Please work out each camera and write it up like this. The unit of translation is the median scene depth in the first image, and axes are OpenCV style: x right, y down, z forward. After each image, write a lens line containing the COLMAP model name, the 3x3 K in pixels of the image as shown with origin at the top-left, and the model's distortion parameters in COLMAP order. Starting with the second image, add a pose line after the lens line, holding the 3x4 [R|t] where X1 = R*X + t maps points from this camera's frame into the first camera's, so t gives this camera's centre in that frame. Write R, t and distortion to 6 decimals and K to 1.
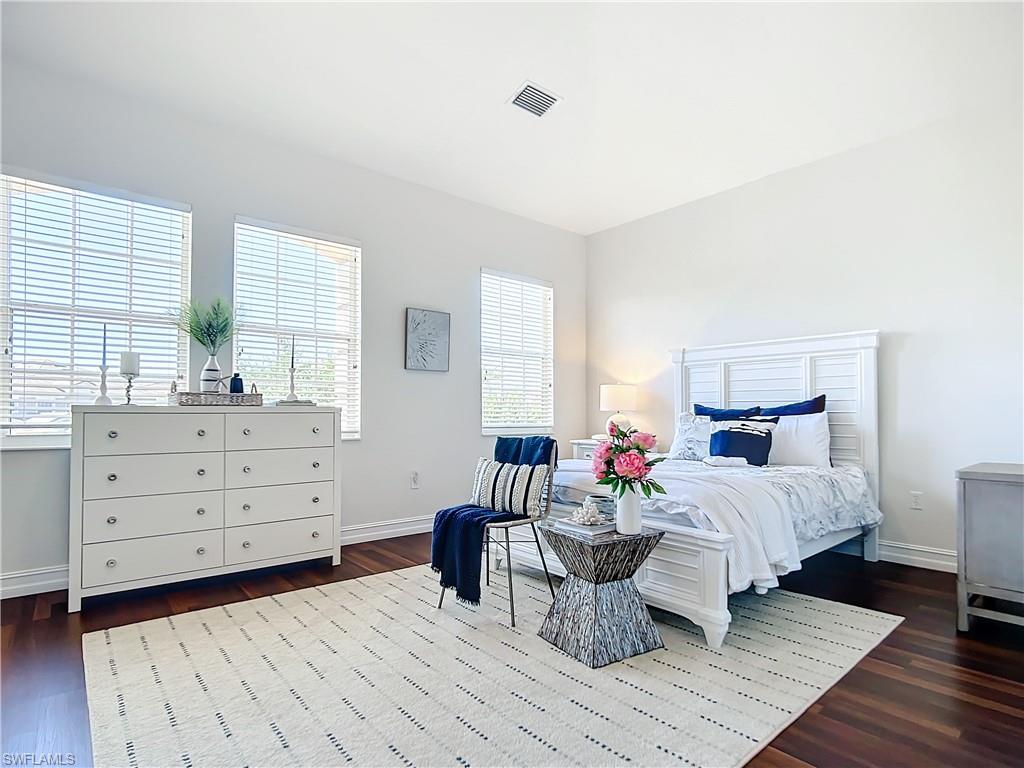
lens RADIAL K [[591.5, 0, 512.0], [0, 591.5, 384.0], [0, 0, 1]] dist [0.046288, -0.069080]
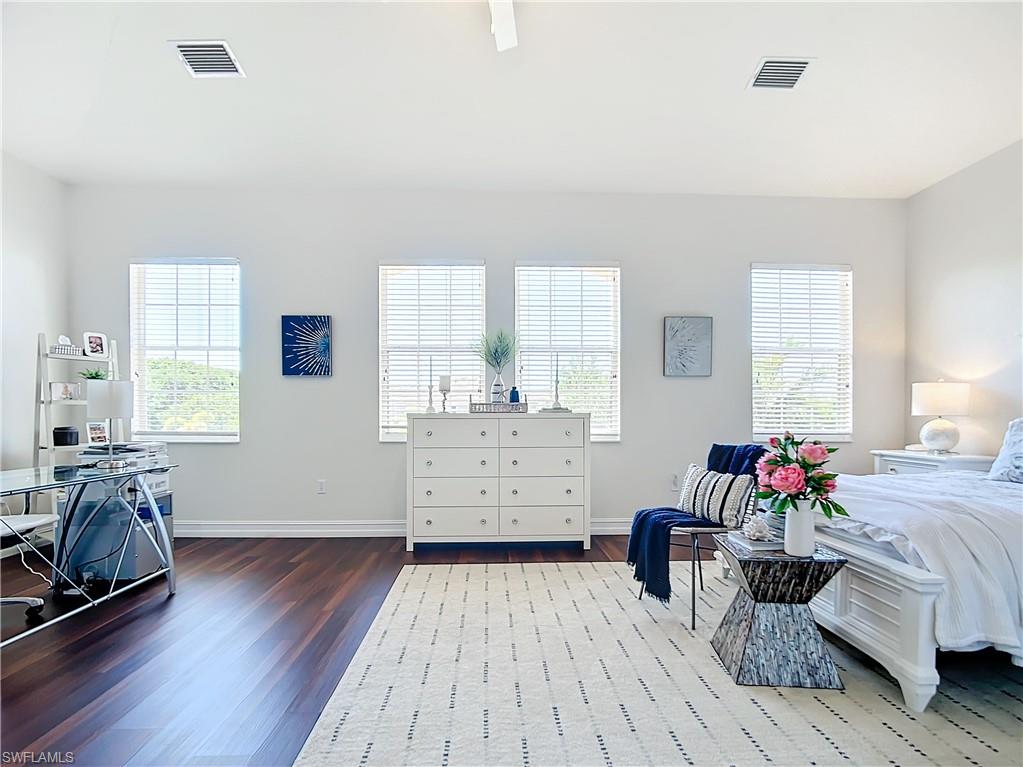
lens RADIAL K [[607.8, 0, 512.7], [0, 607.8, 400.5], [0, 0, 1]] dist [0.002964, 0.003225]
pose [[0.754257, -0.014972, -0.656408, 0.425040], [0.034224, 0.999277, 0.016532, -0.011762], [0.655687, -0.034934, 0.754225, 0.022164]]
